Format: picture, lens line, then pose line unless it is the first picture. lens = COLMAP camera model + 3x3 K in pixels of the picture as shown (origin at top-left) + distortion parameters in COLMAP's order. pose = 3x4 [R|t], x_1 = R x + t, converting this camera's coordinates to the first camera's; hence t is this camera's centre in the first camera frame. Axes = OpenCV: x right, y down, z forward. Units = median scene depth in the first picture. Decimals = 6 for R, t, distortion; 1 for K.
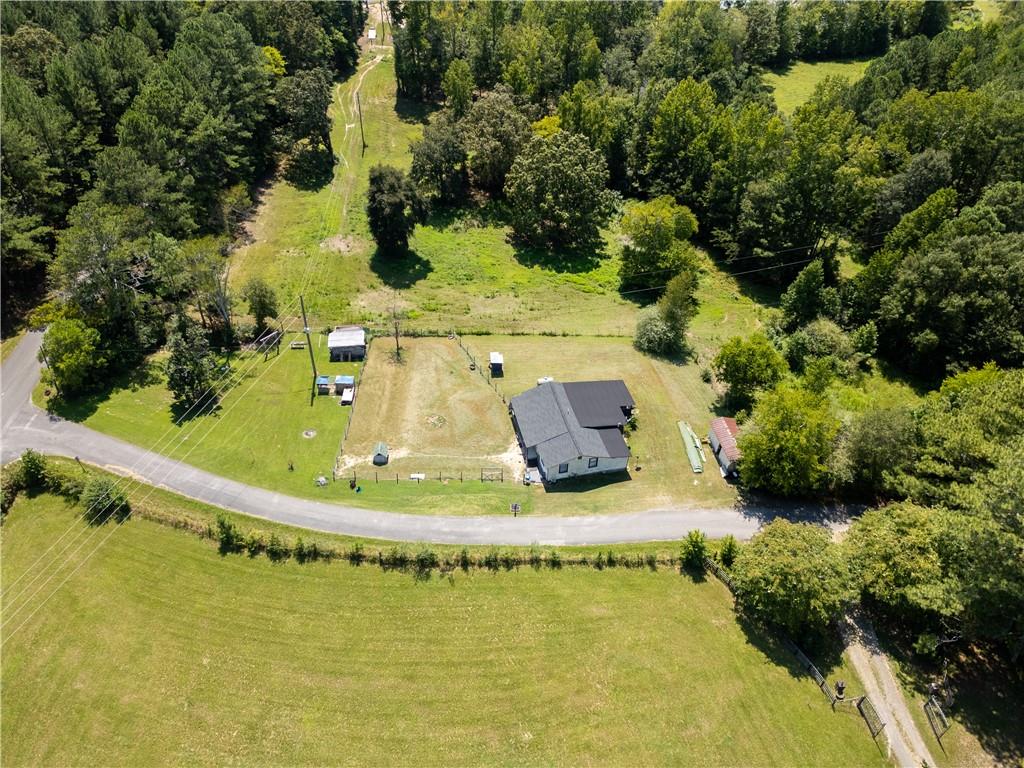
lens RADIAL K [[718.8, 0, 512.0], [0, 718.8, 384.0], [0, 0, 1]] dist [0.101912, -0.127506]
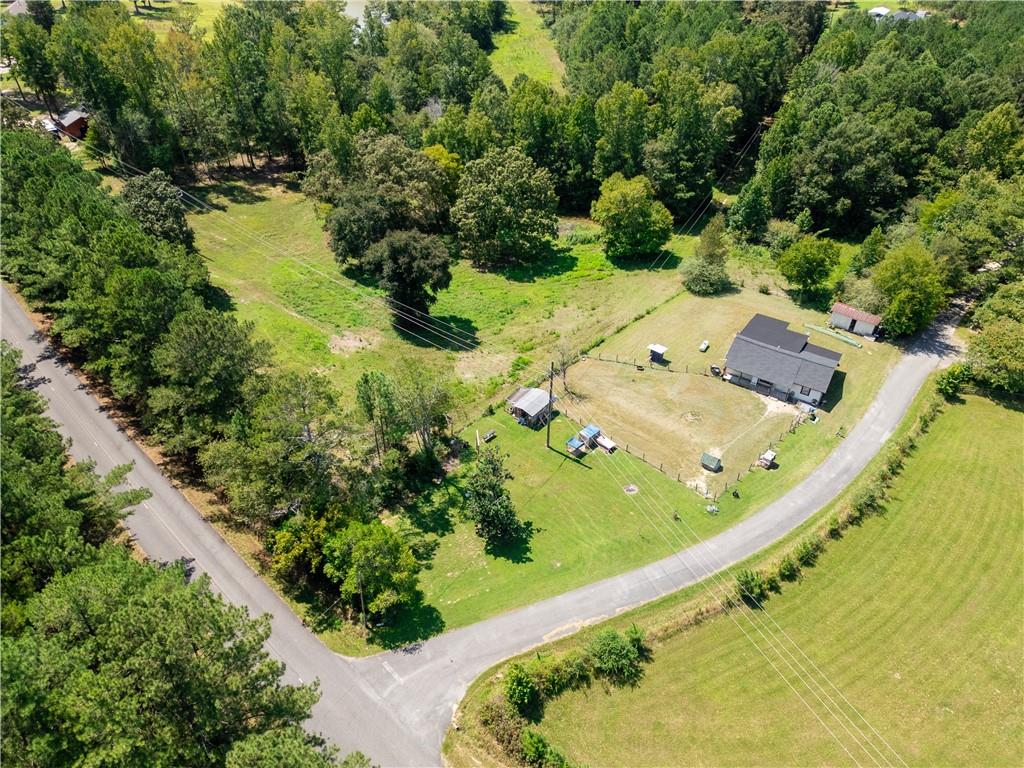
lens RADIAL K [[718.8, 0, 512.0], [0, 718.8, 384.0], [0, 0, 1]] dist [0.101912, -0.127506]
pose [[0.709395, -0.438297, 0.551956, -0.808171], [0.460634, 0.881045, 0.107594, -0.210391], [-0.533456, 0.177923, 0.826903, 0.286845]]
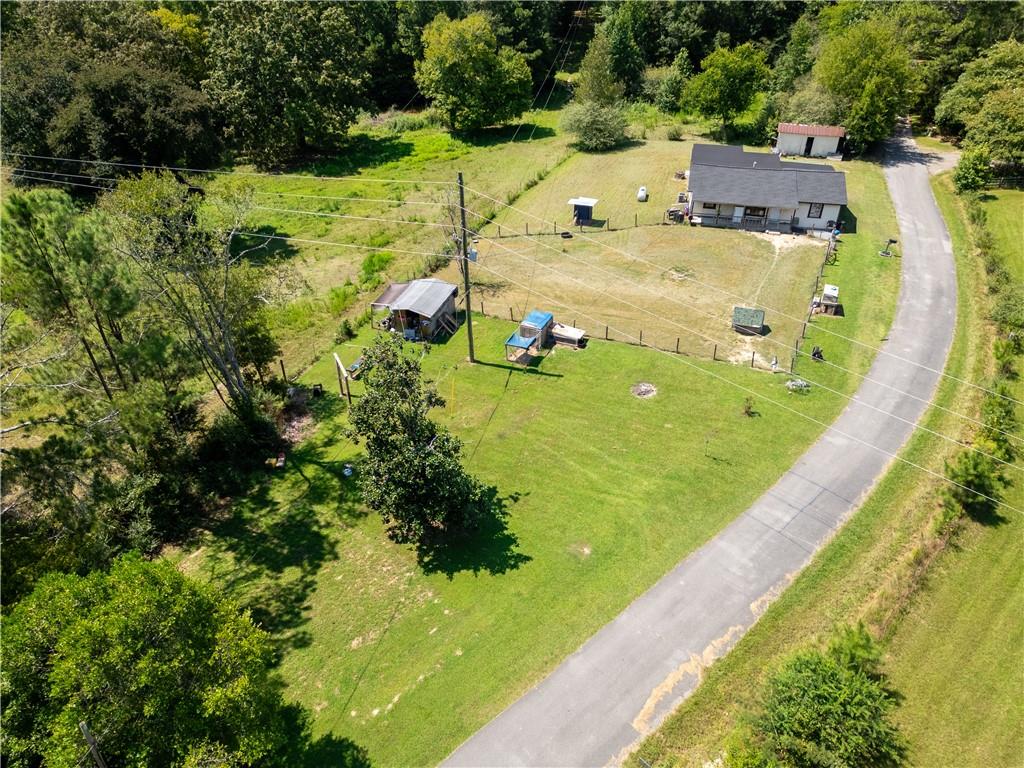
lens RADIAL K [[718.8, 0, 512.0], [0, 718.8, 384.0], [0, 0, 1]] dist [0.101912, -0.127506]
pose [[0.440646, -0.542158, 0.715469, -0.655005], [0.602704, 0.769346, 0.211787, -0.093413], [-0.665266, 0.337893, 0.665770, 0.701122]]
